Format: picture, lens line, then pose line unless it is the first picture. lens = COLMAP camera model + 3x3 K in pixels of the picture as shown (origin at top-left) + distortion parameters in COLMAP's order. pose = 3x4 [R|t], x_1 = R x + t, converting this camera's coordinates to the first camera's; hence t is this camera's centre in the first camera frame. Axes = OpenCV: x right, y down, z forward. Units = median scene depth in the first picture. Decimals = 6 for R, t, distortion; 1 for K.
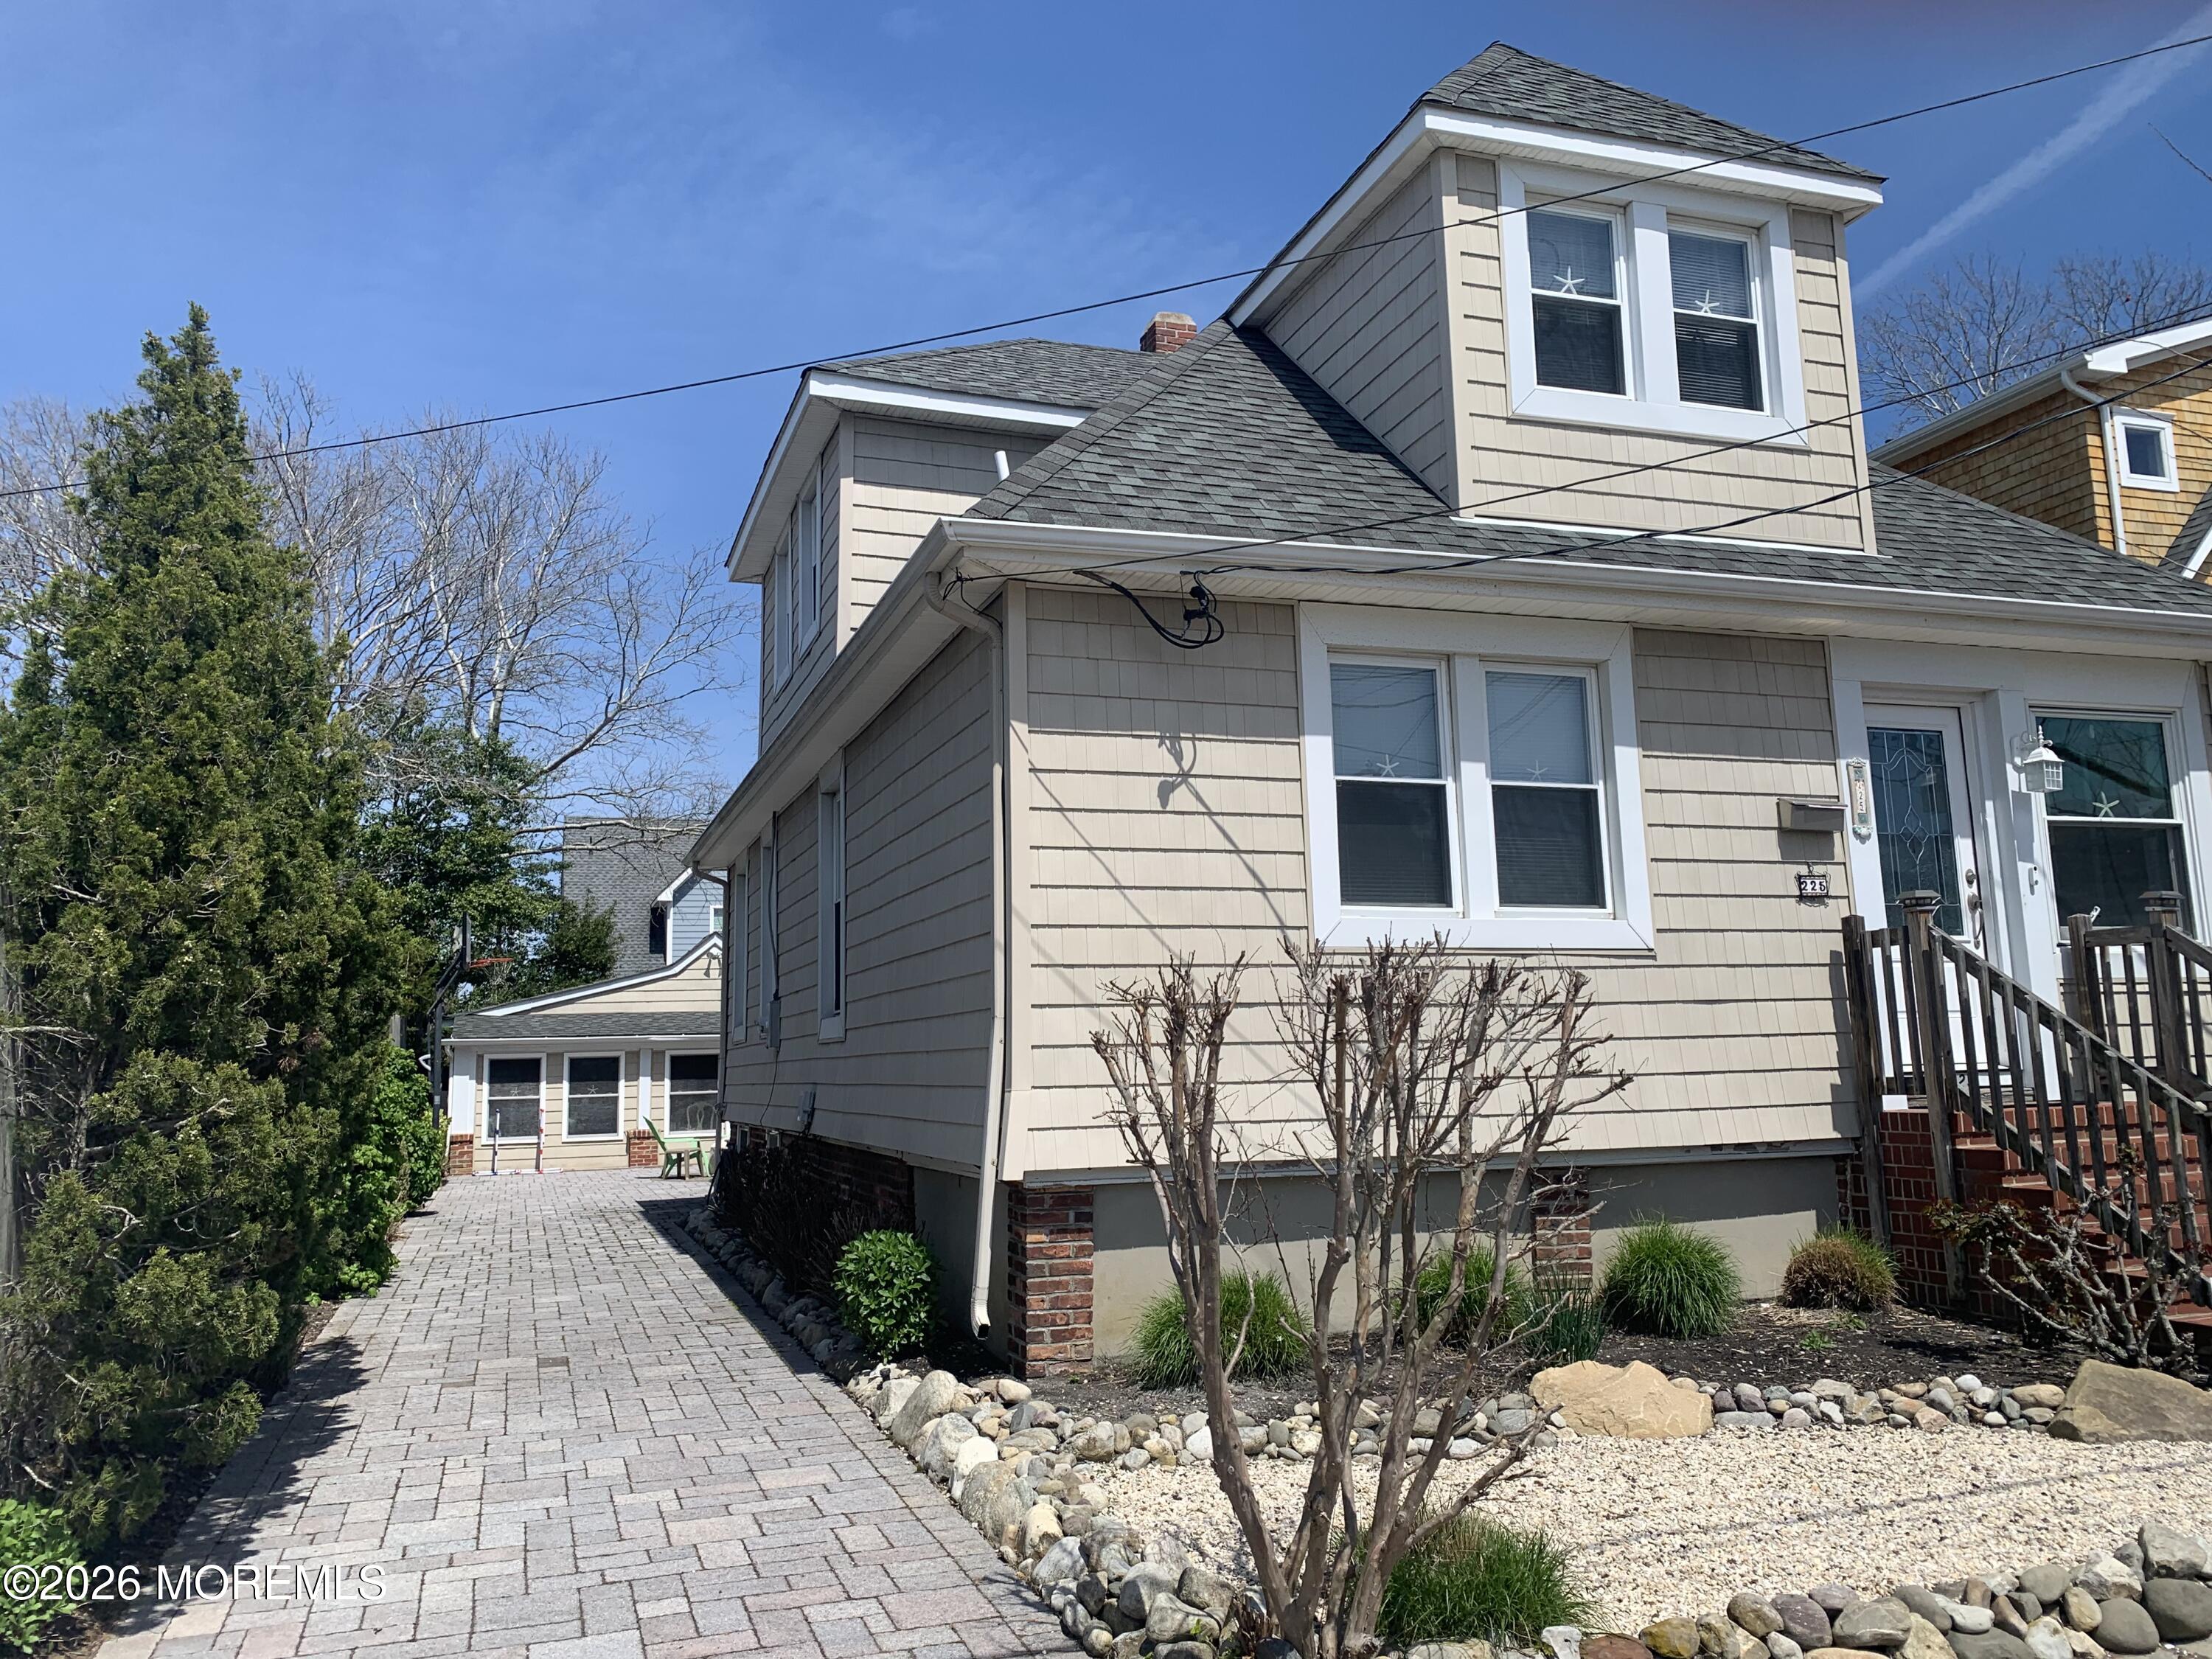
lens RADIAL K [[1673.2, 0, 1080.1], [0, 1673.2, 805.7], [0, 0, 1]] dist [0.057555, -0.102868]
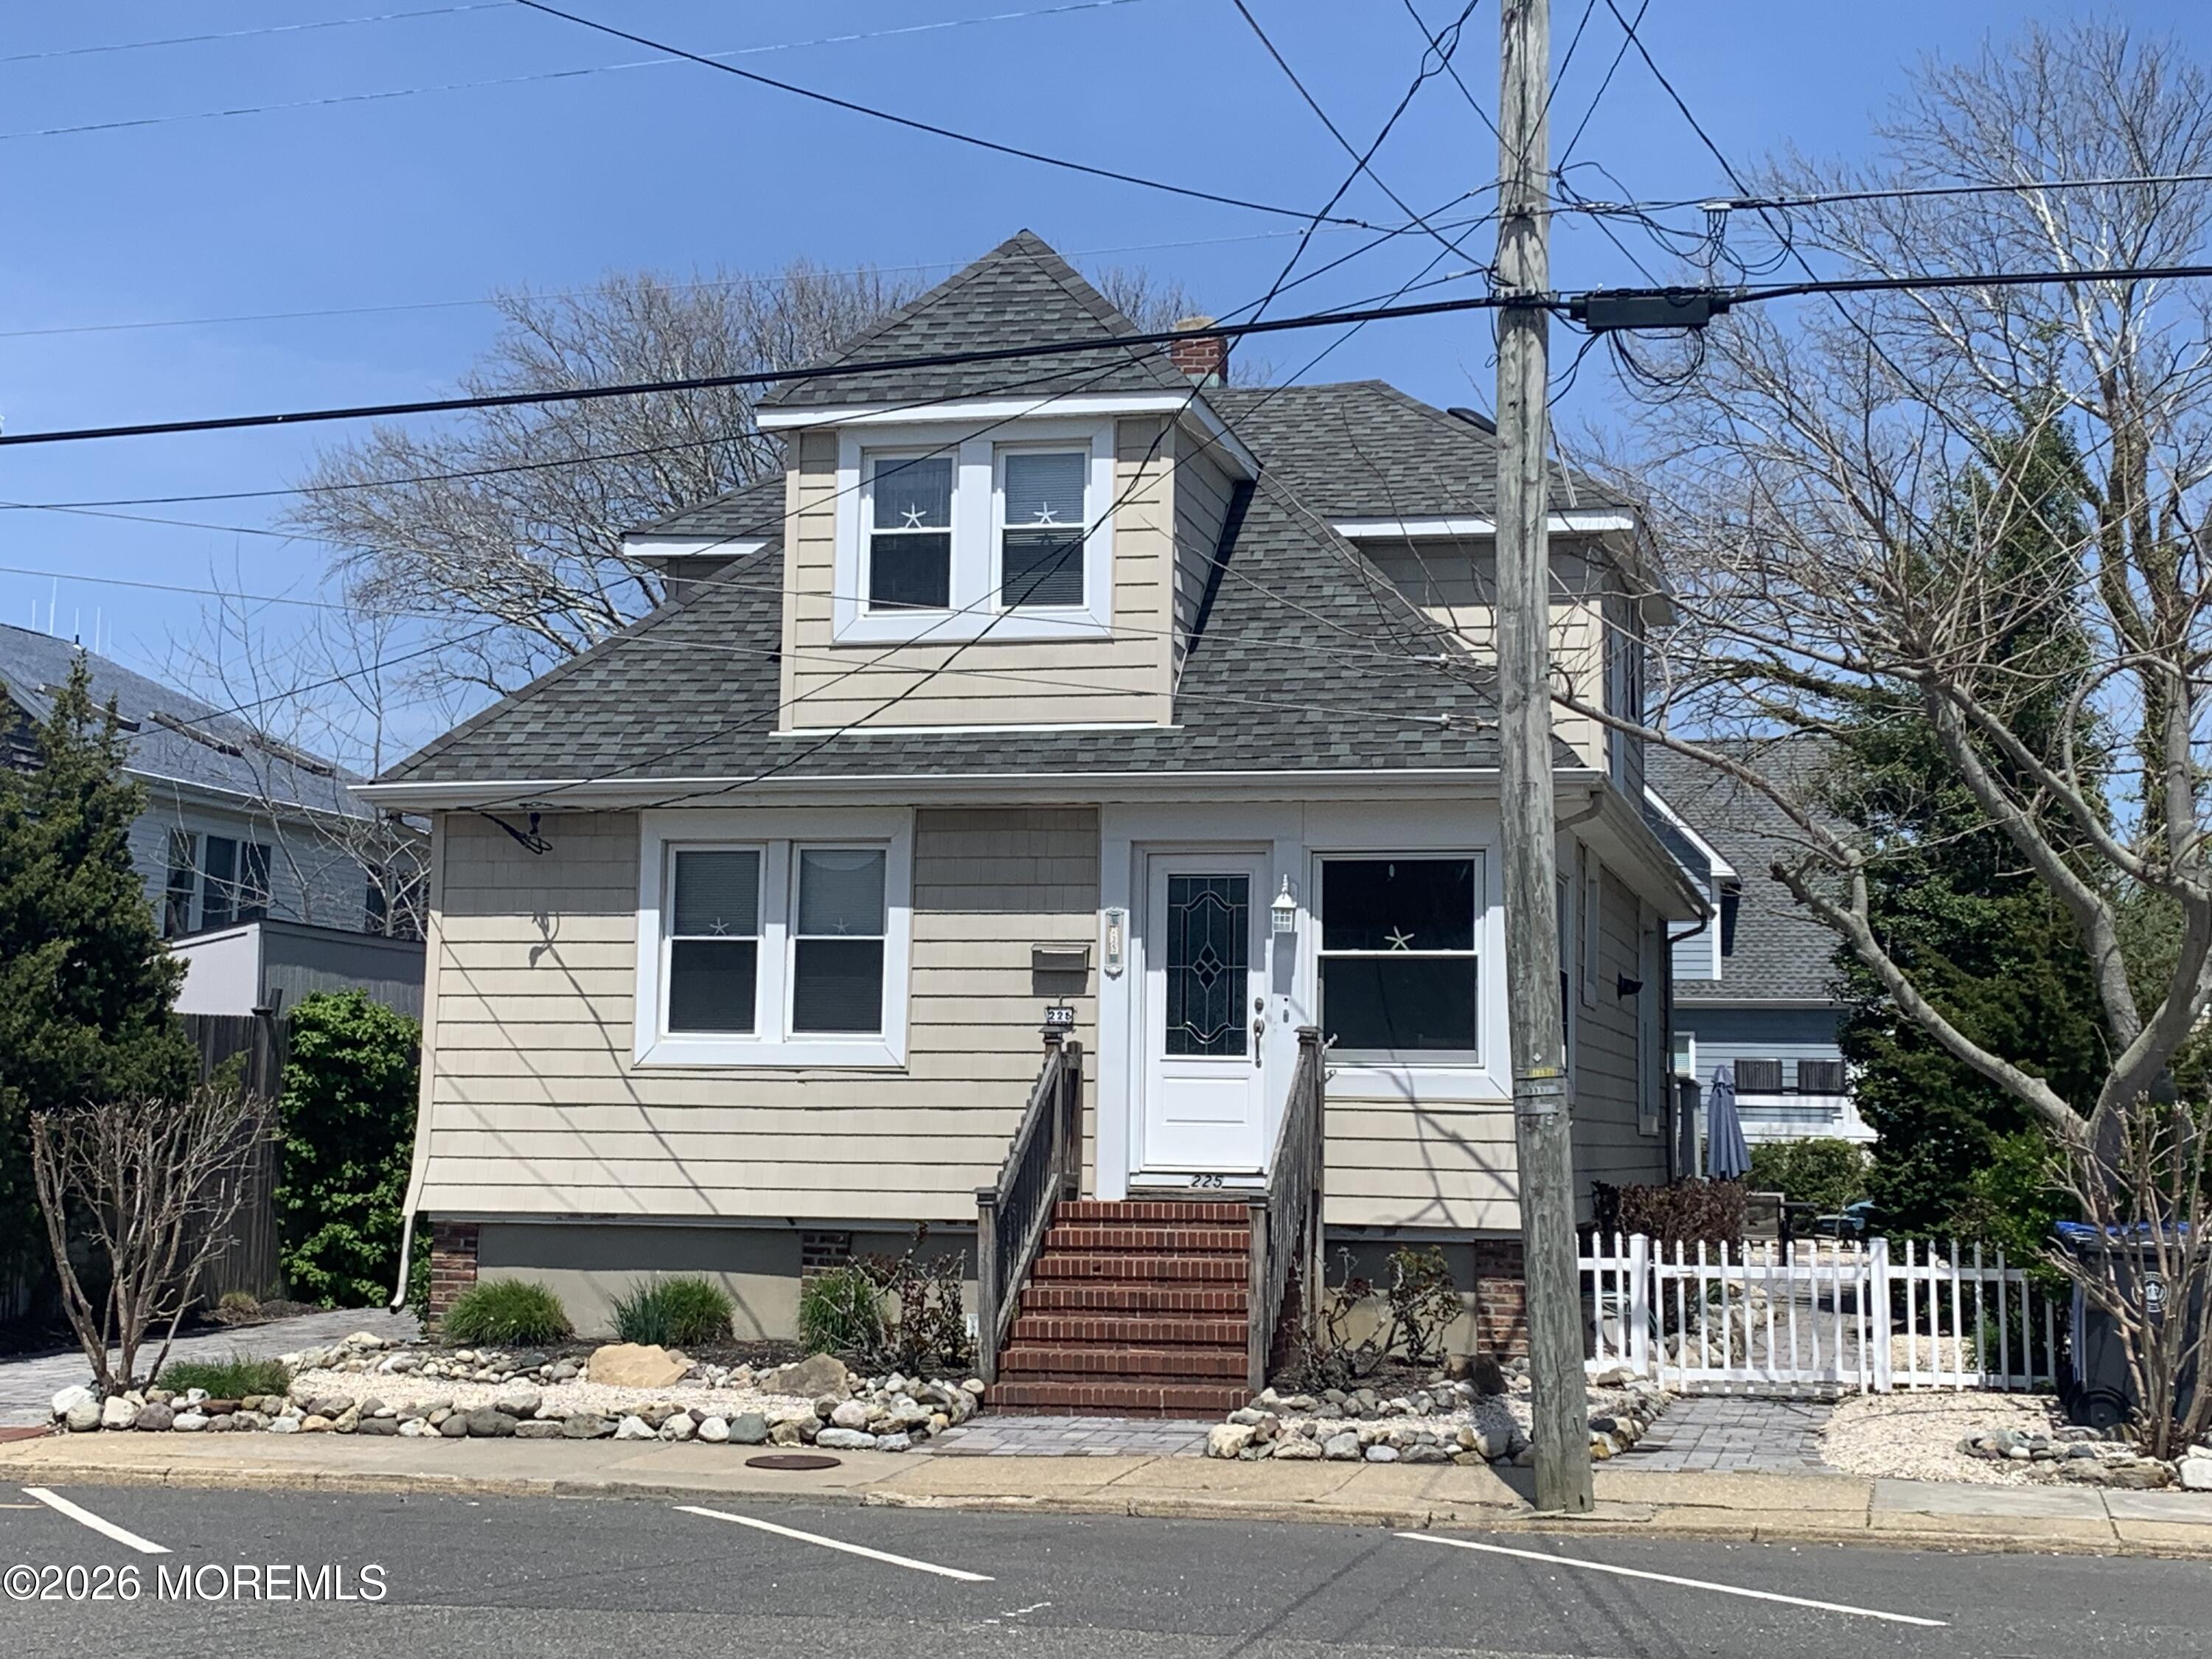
lens RADIAL K [[3288.9, 0, 1097.8], [0, 3288.9, 797.3], [0, 0, 1]] dist [0.209381, -0.742620]
pose [[0.847452, -0.017899, -0.530571, 1.708087], [0.048498, 0.997863, 0.043800, -0.211127], [0.528653, -0.062849, 0.846508, -0.983841]]
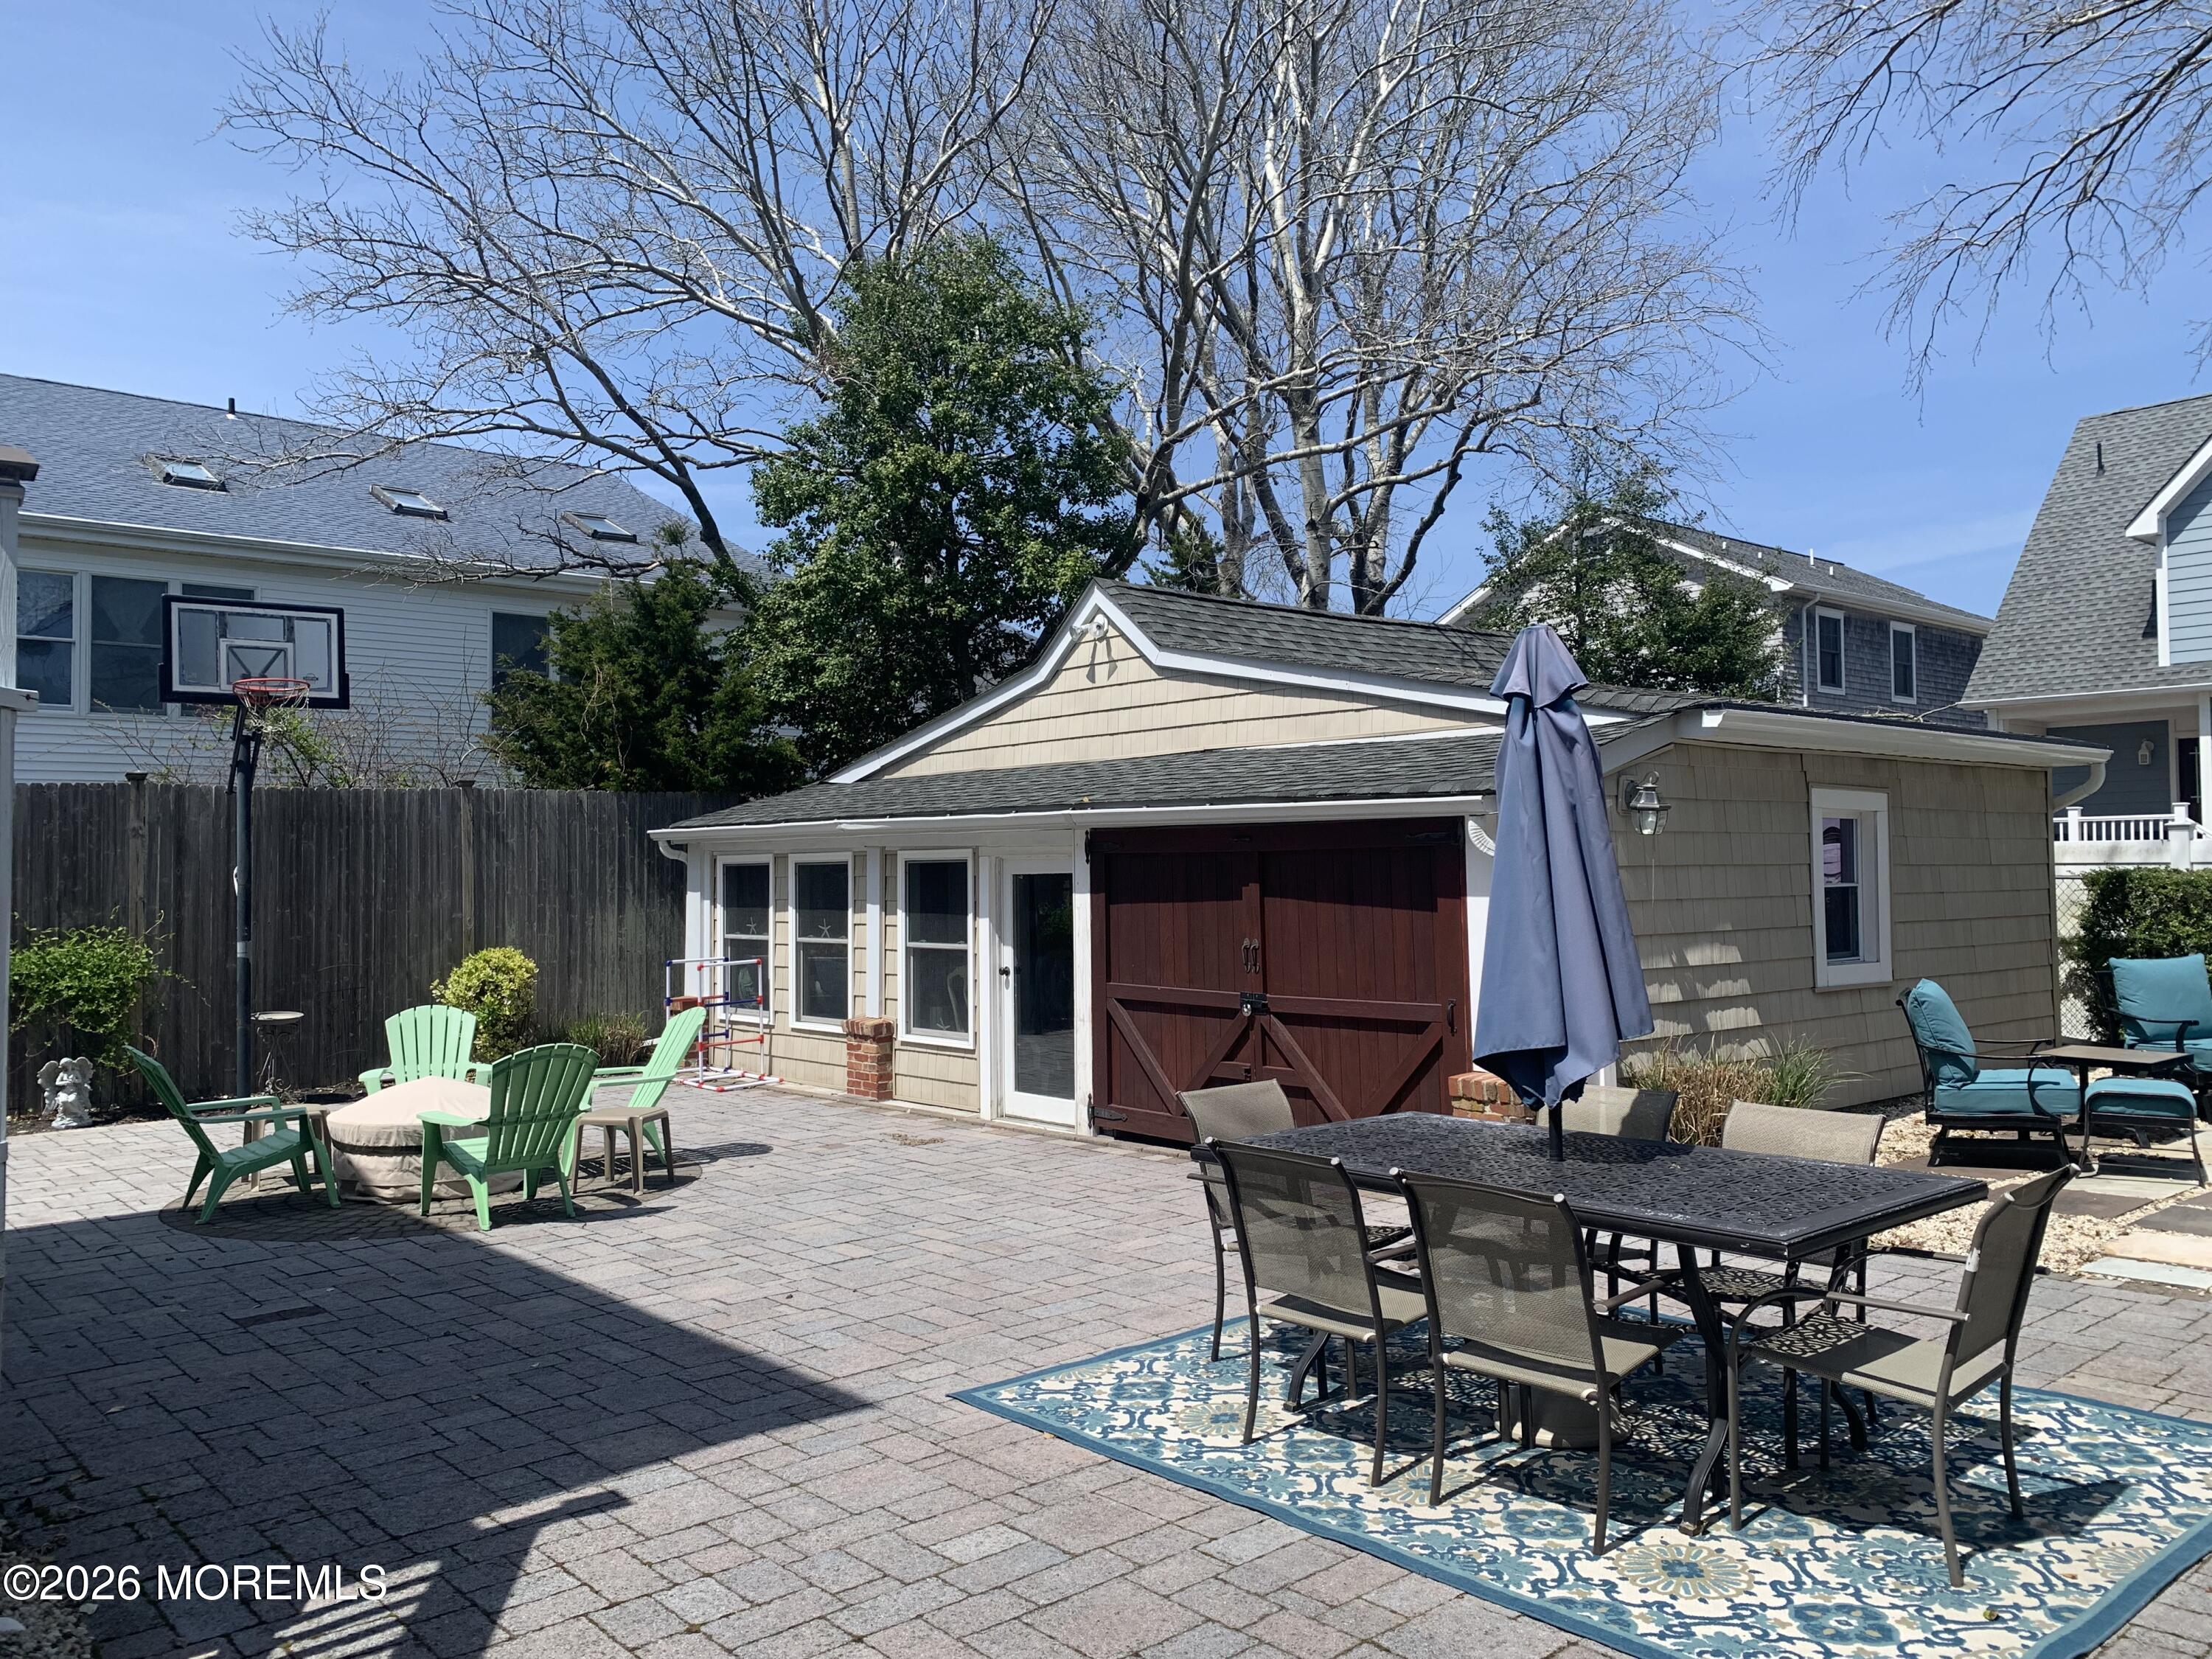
lens RADIAL K [[1680.3, 0, 1111.5], [0, 1680.3, 813.7], [0, 0, 1]] dist [0.095753, -0.158068]
pose [[0.389402, -0.012082, -0.920989, 0.590613], [0.146785, 0.987949, 0.049102, 0.370639], [0.909296, -0.154308, 0.386483, 2.666112]]
